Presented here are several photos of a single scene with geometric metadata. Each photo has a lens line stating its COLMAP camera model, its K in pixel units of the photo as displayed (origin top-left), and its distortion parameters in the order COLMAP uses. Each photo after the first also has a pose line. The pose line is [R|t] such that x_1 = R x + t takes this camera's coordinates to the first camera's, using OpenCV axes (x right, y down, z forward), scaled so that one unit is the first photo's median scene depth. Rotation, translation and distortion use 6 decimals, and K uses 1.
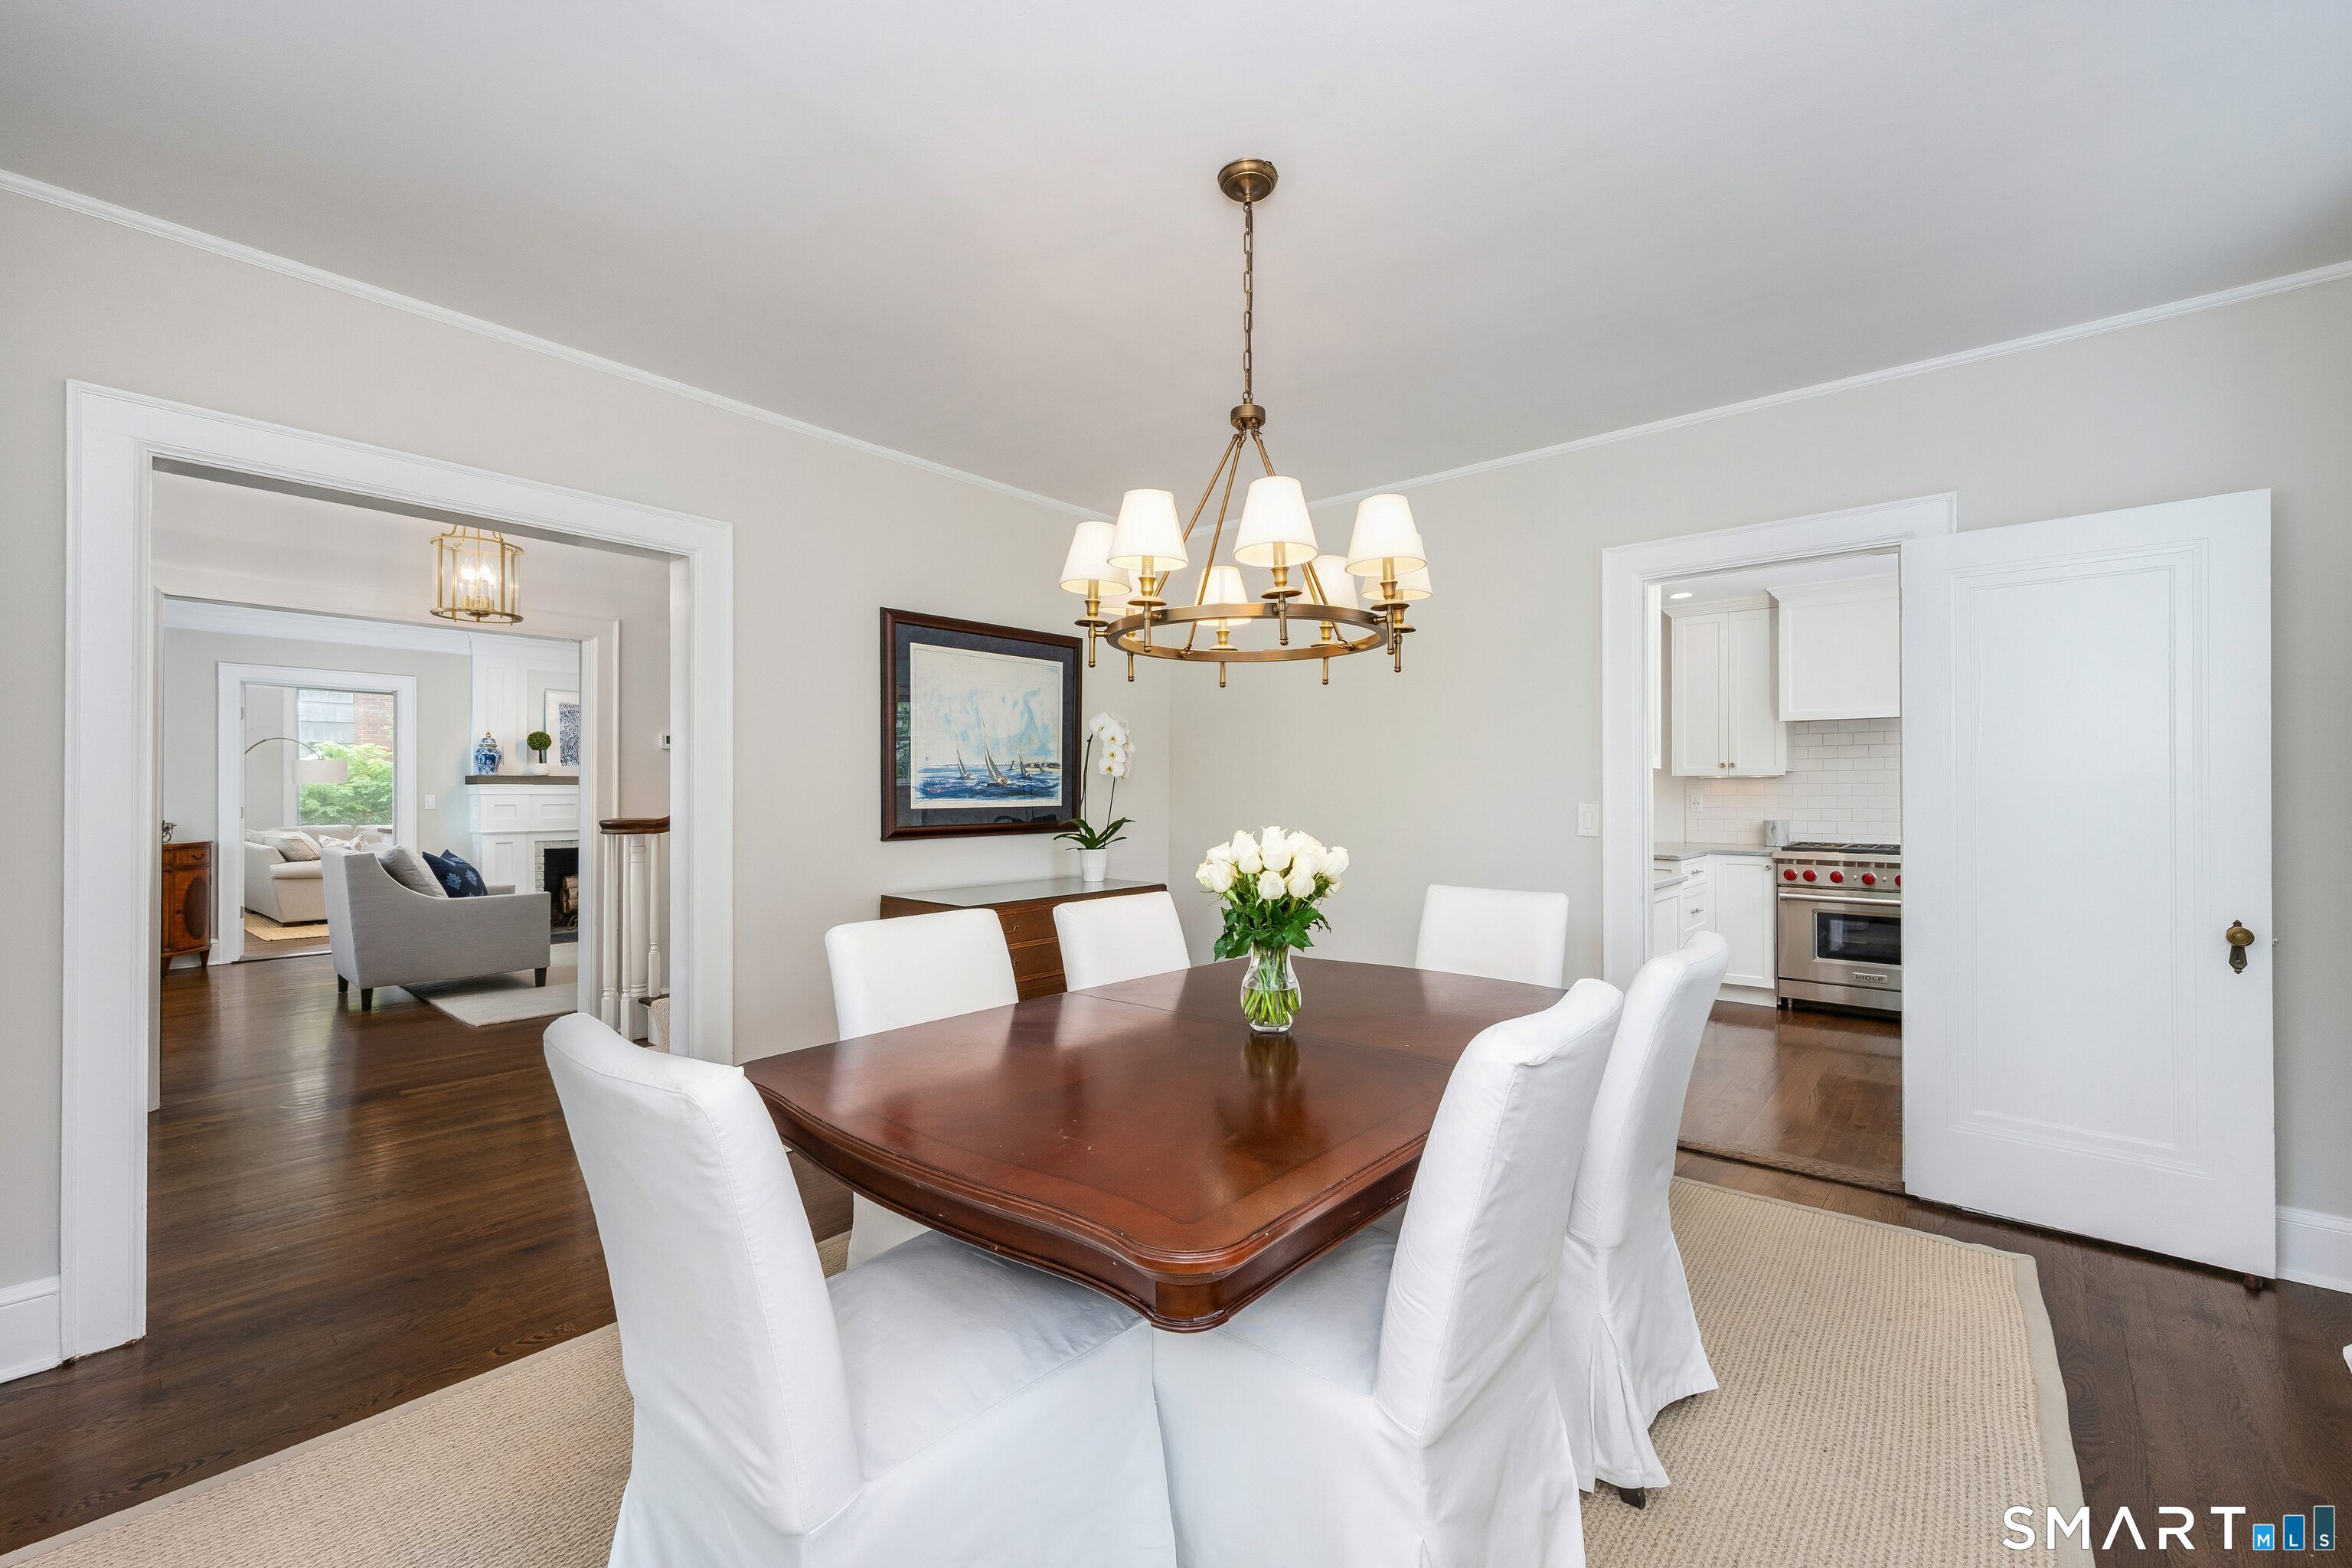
lens RADIAL K [[988.7, 0, 1164.7], [0, 988.7, 787.8], [0, 0, 1]] dist [0.002748, -0.000719]
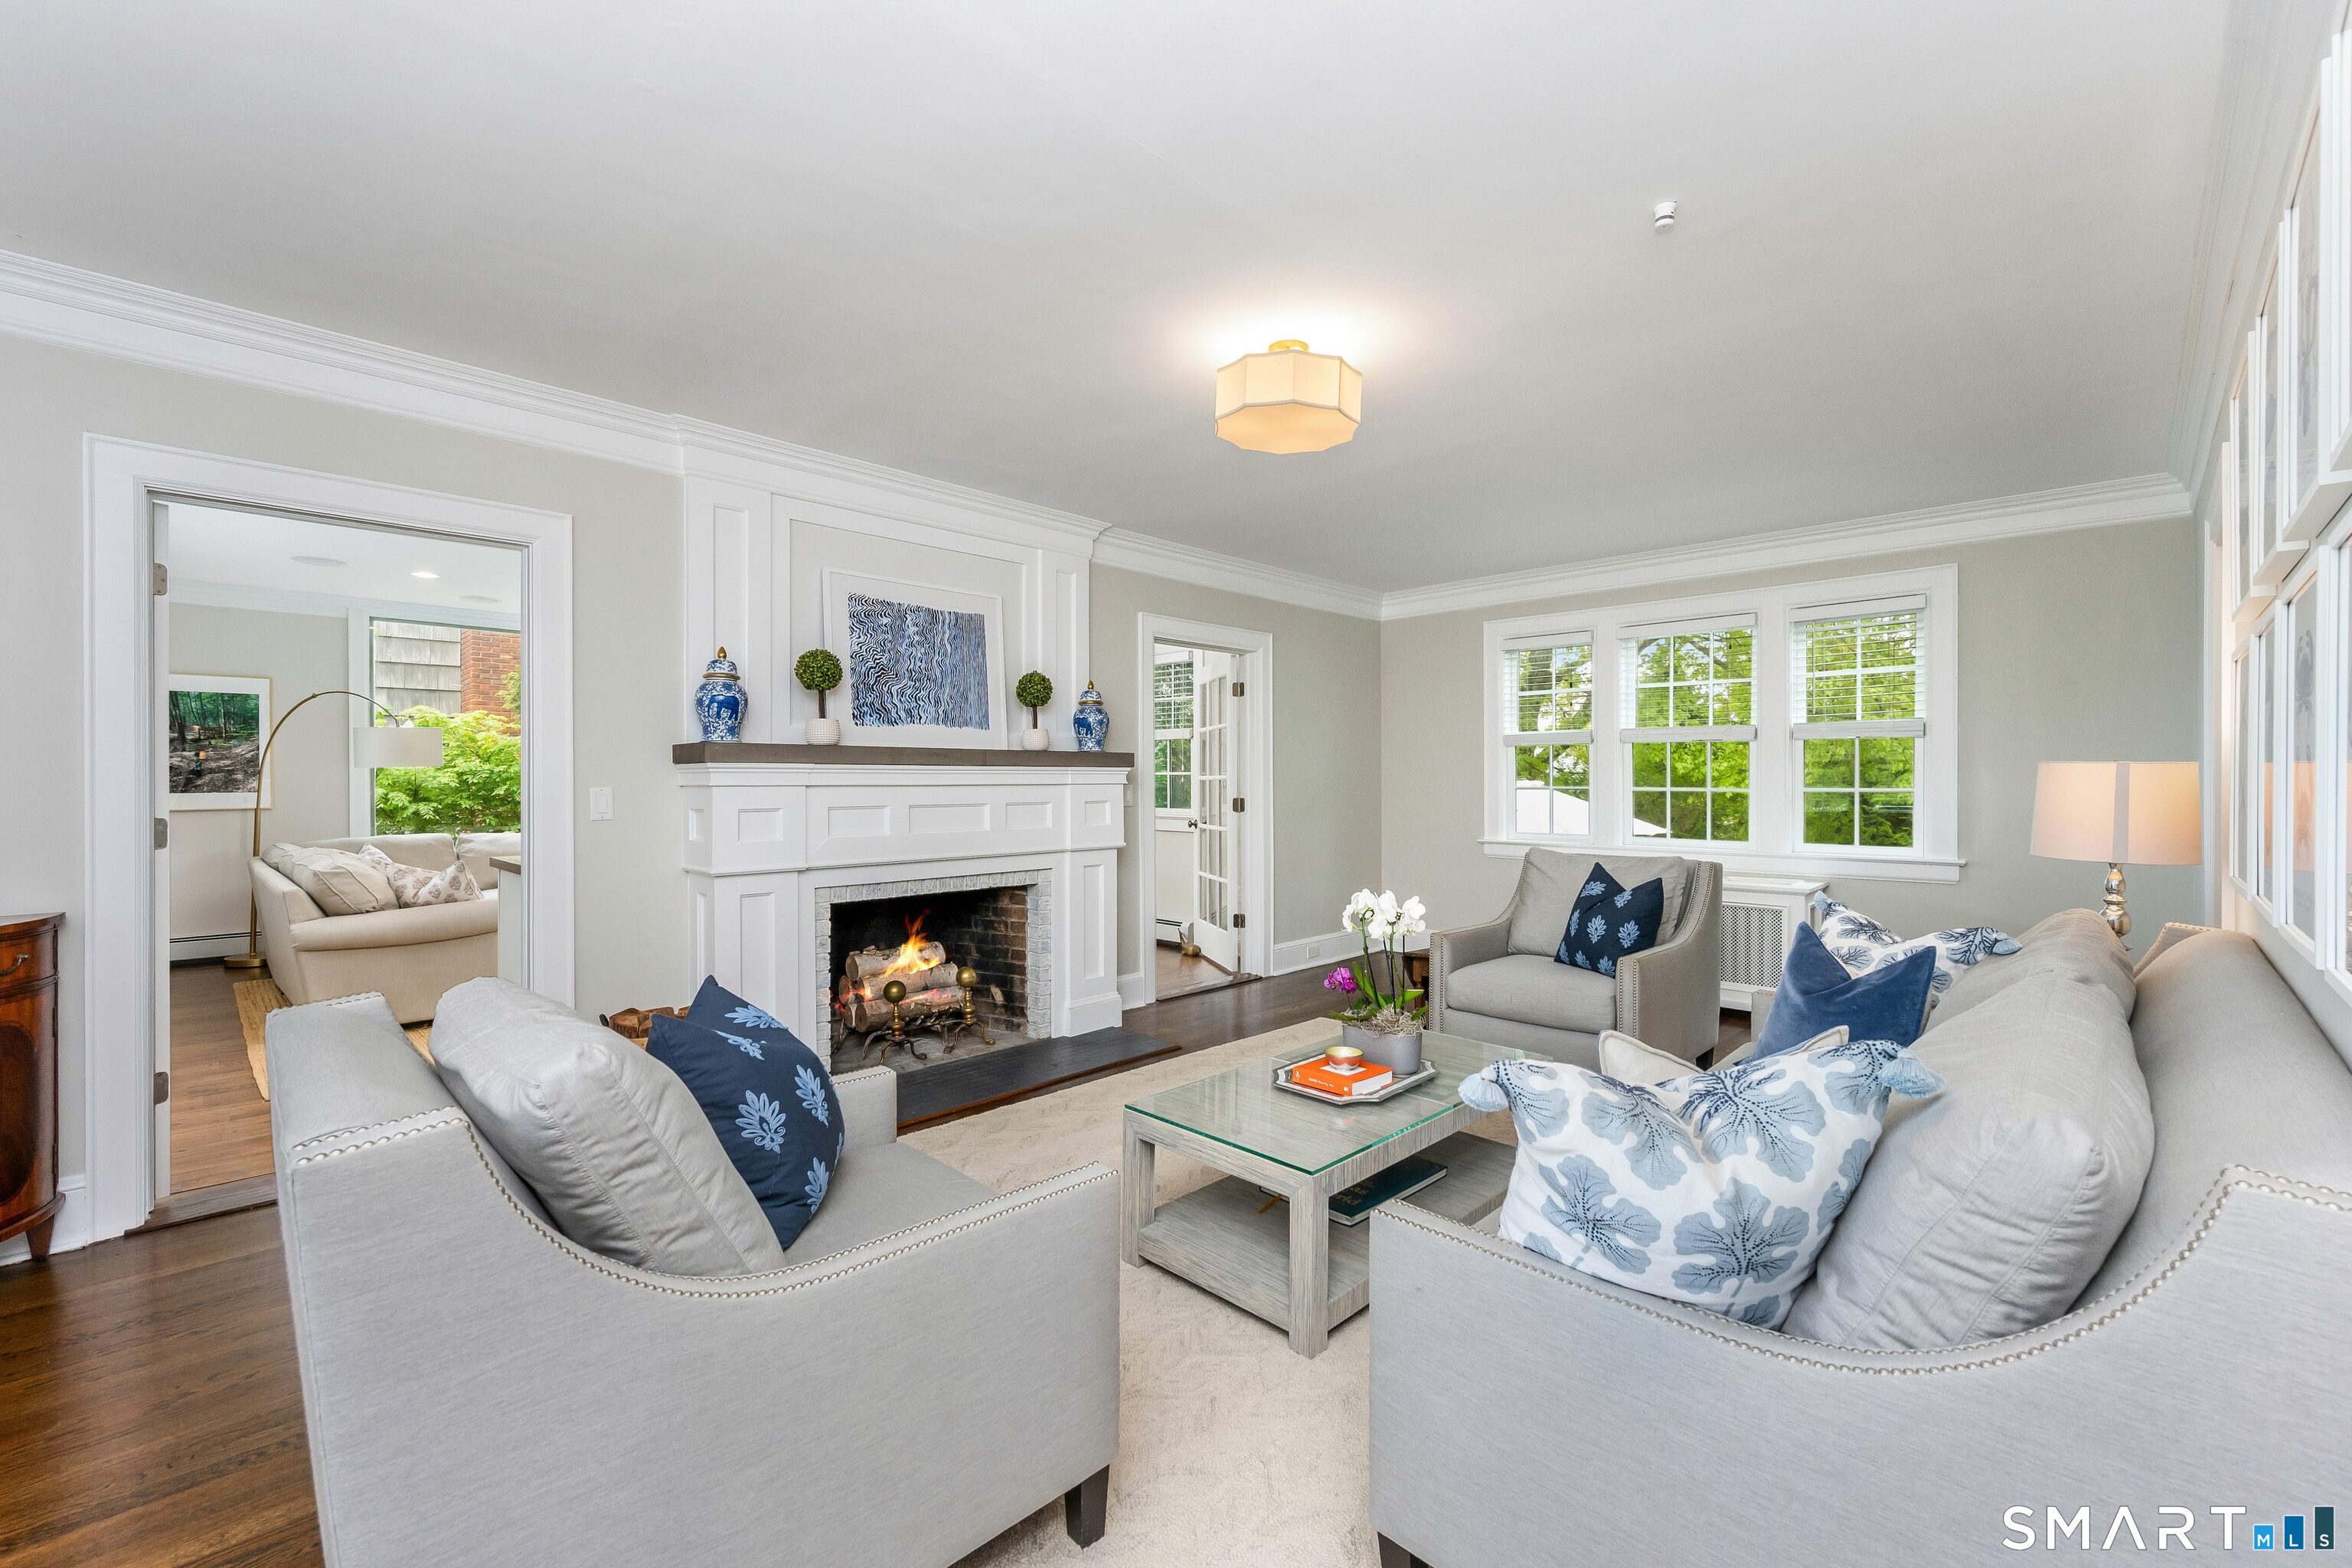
lens RADIAL K [[988.7, 0, 1162.5], [0, 988.7, 778.8], [0, 0, 1]] dist [0.002748, -0.000719]
pose [[0.996999, -0.001925, -0.077388, -0.443870], [0.002189, 0.999992, 0.003316, 0.002204], [0.077381, -0.003476, 0.996995, 0.561704]]
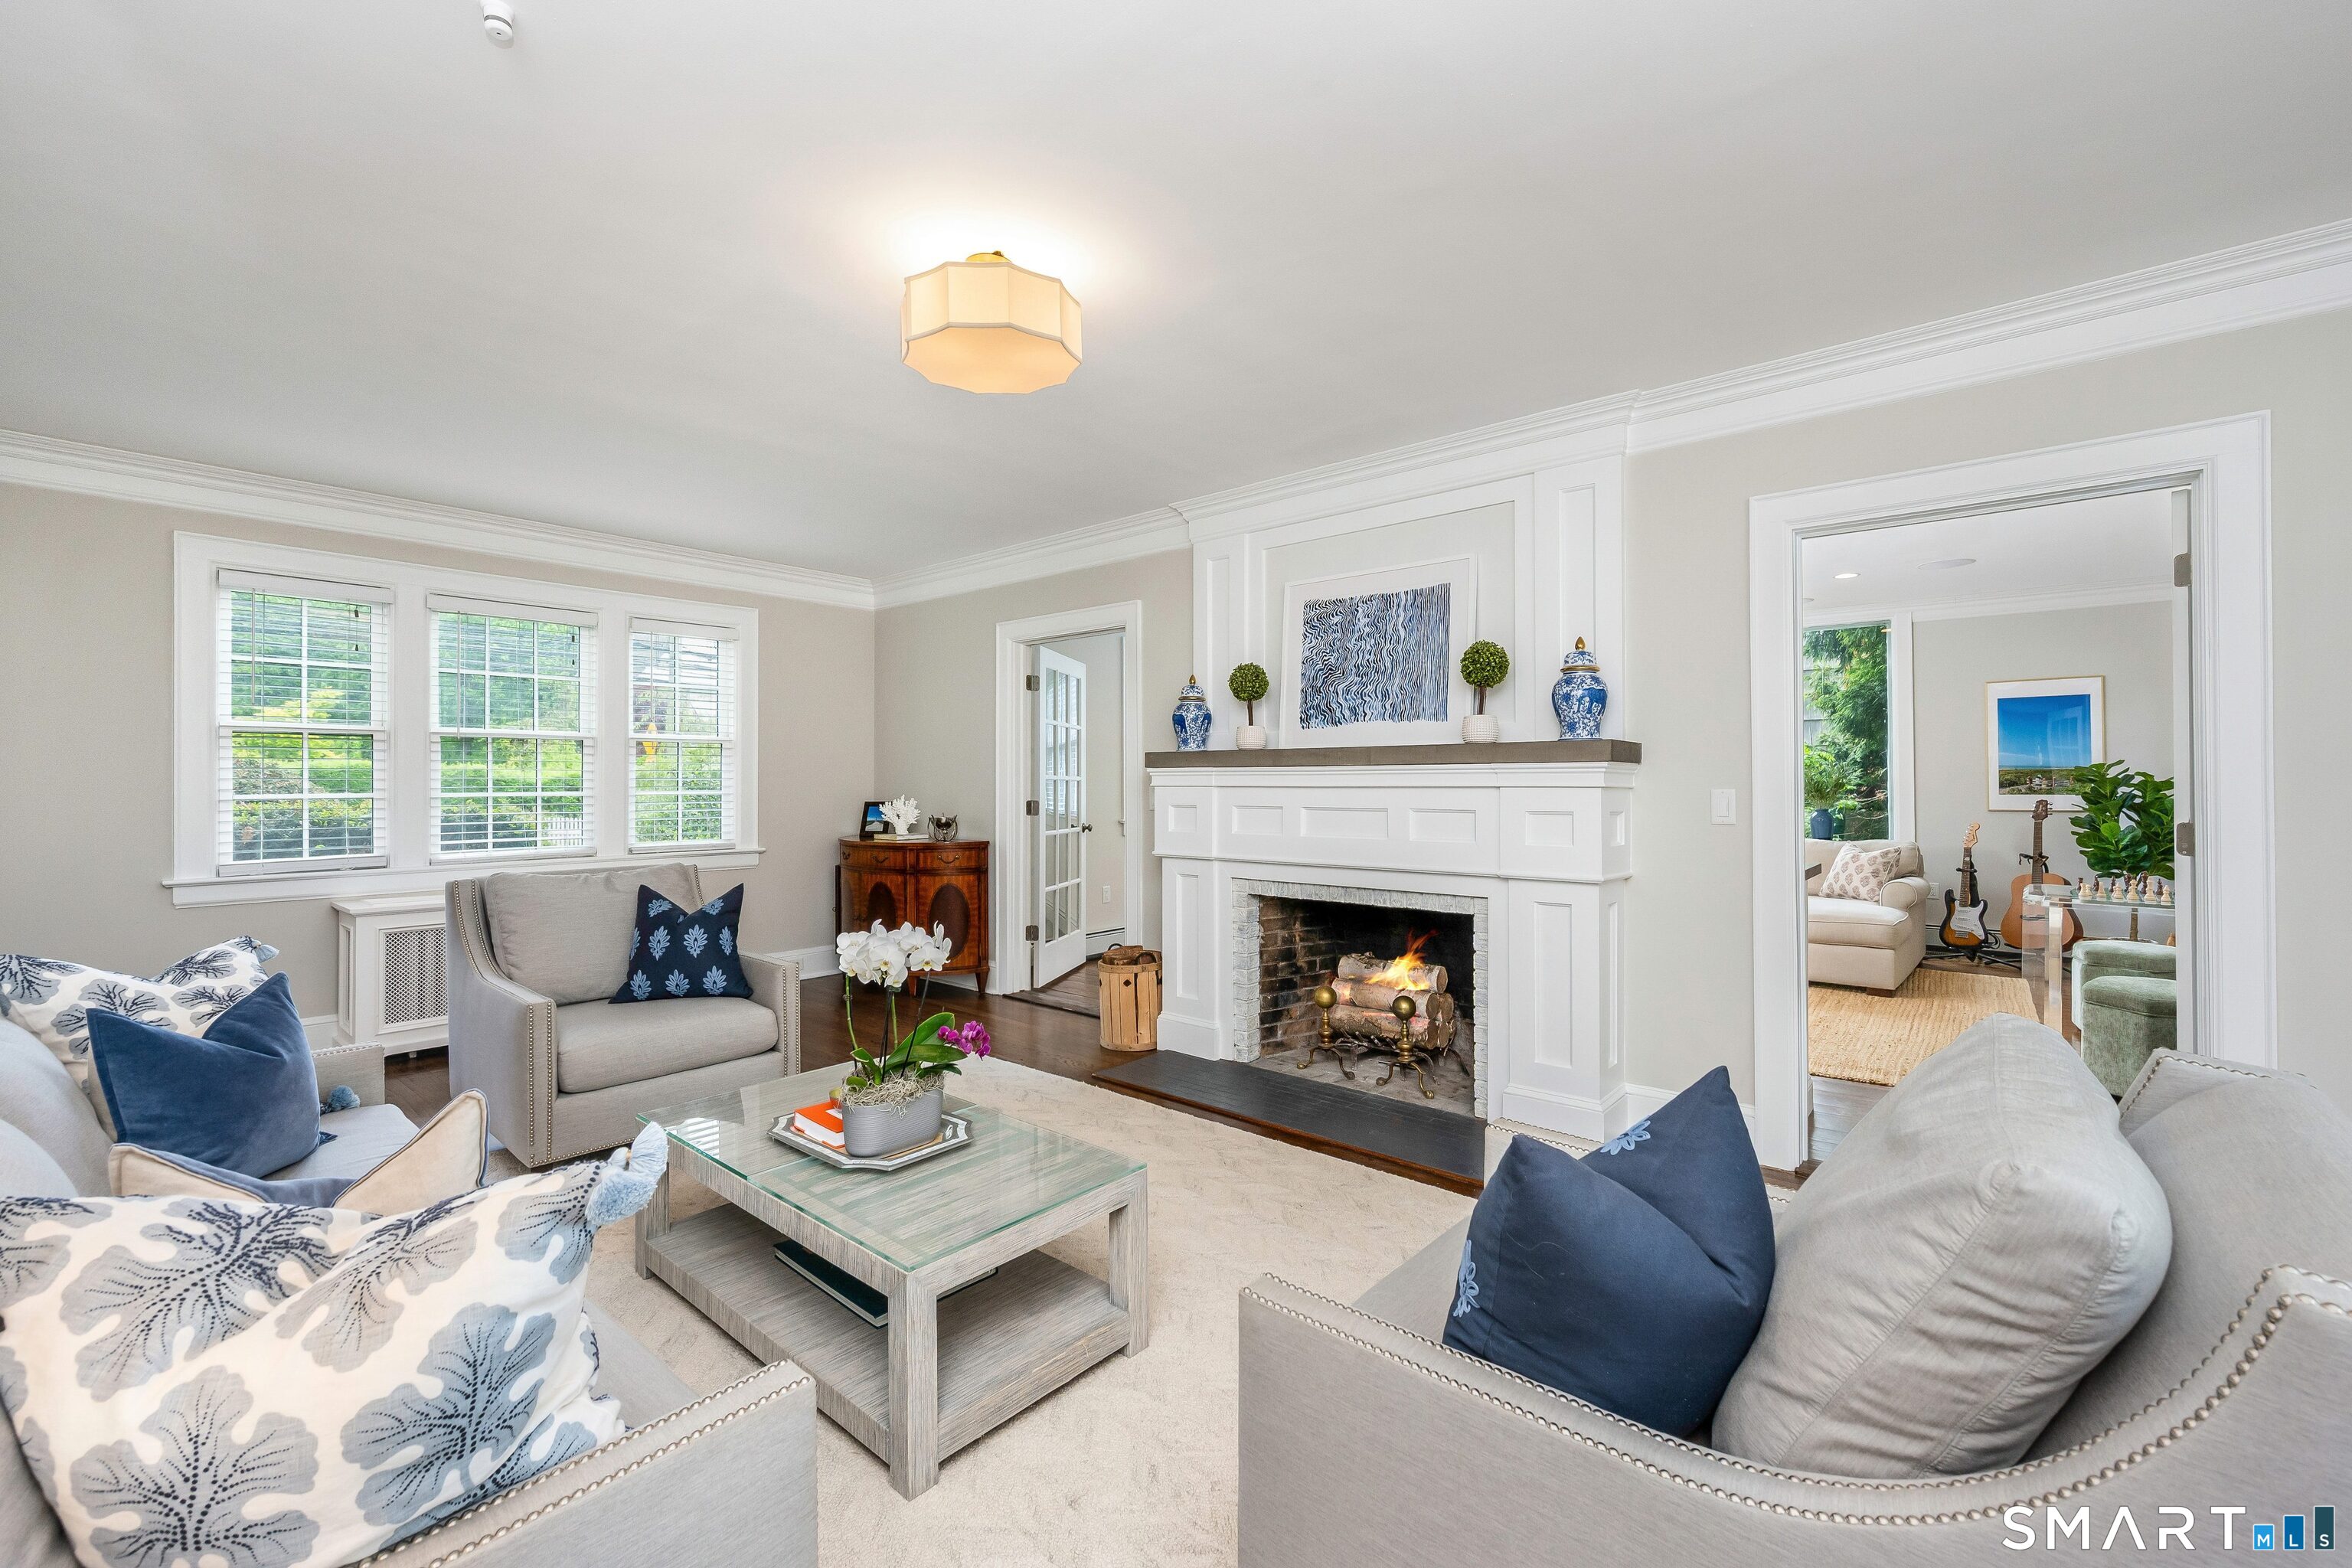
lens RADIAL K [[988.7, 0, 1166.0], [0, 988.7, 777.0], [0, 0, 1]] dist [0.002748, -0.000719]
pose [[-0.021385, -0.005434, -0.999757, -0.123809], [0.002788, 0.999981, -0.005495, 0.004522], [0.999767, -0.002905, -0.021369, 0.981507]]
